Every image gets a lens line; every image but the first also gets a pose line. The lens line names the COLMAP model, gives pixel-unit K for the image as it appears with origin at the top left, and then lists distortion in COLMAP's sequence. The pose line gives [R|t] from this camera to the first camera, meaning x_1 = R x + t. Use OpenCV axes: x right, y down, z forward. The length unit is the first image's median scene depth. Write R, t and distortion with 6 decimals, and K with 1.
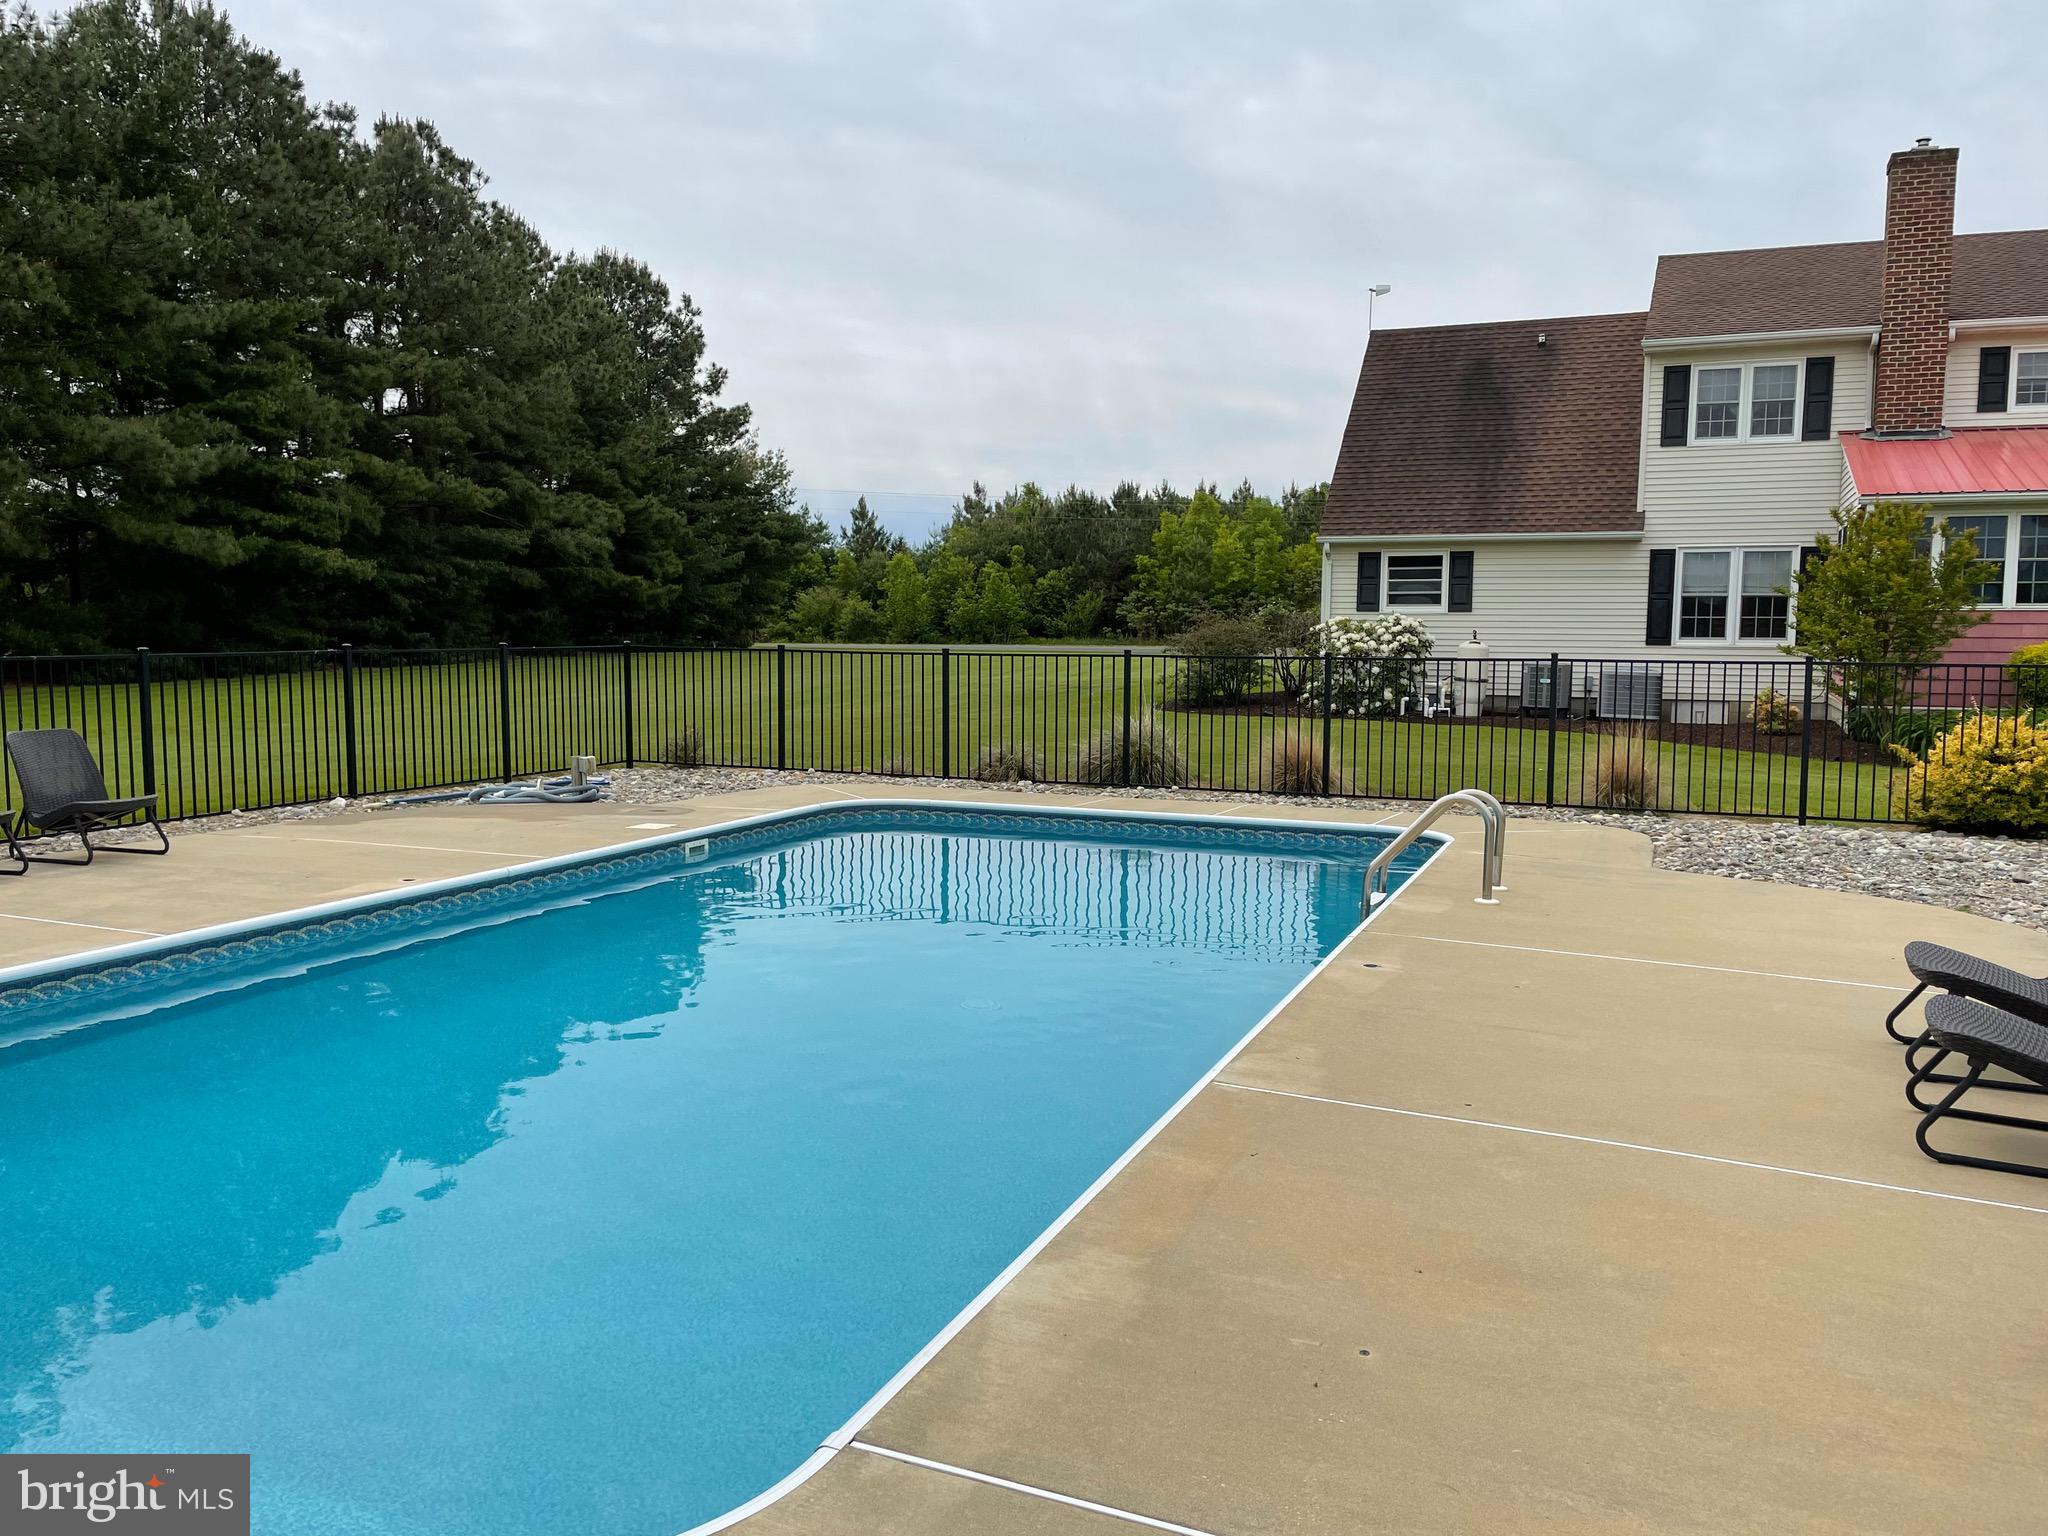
lens RADIAL K [[1545.3, 0, 1026.5], [0, 1545.3, 754.5], [0, 0, 1]] dist [-0.000970, -0.019208]
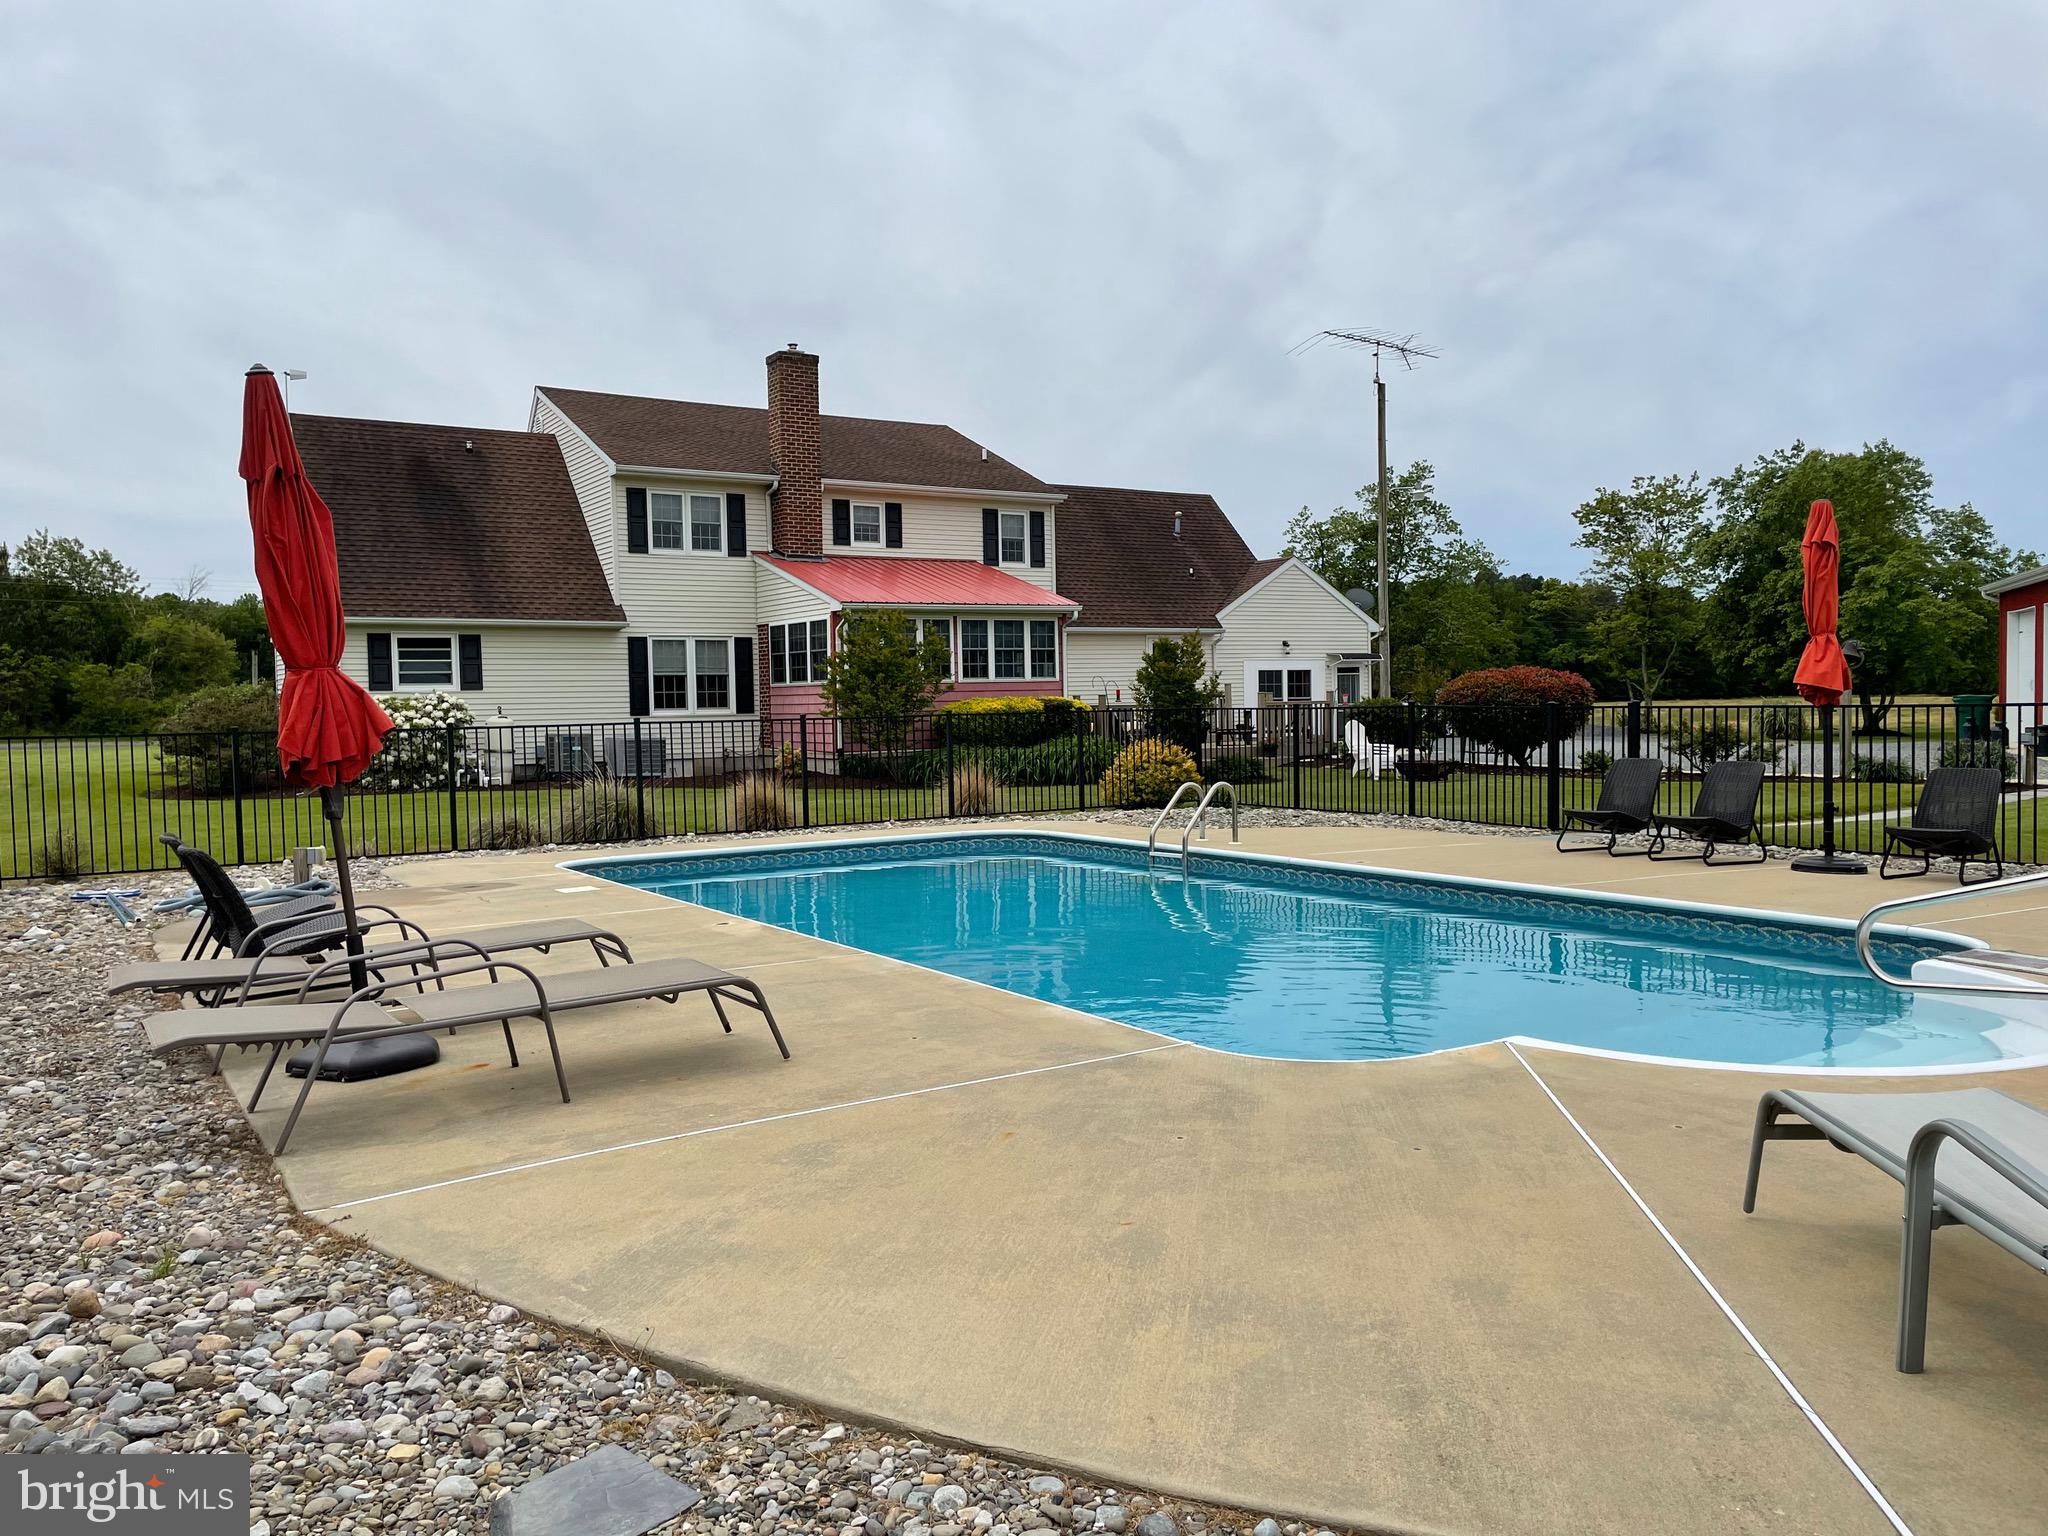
lens RADIAL K [[1545.3, 0, 1020.0], [0, 1545.3, 781.6], [0, 0, 1]] dist [-0.000970, -0.019208]
pose [[0.566682, -0.054788, 0.822113, -0.427555], [0.086557, 0.996224, 0.006727, -0.001341], [-0.819378, 0.067348, 0.569284, 0.067290]]
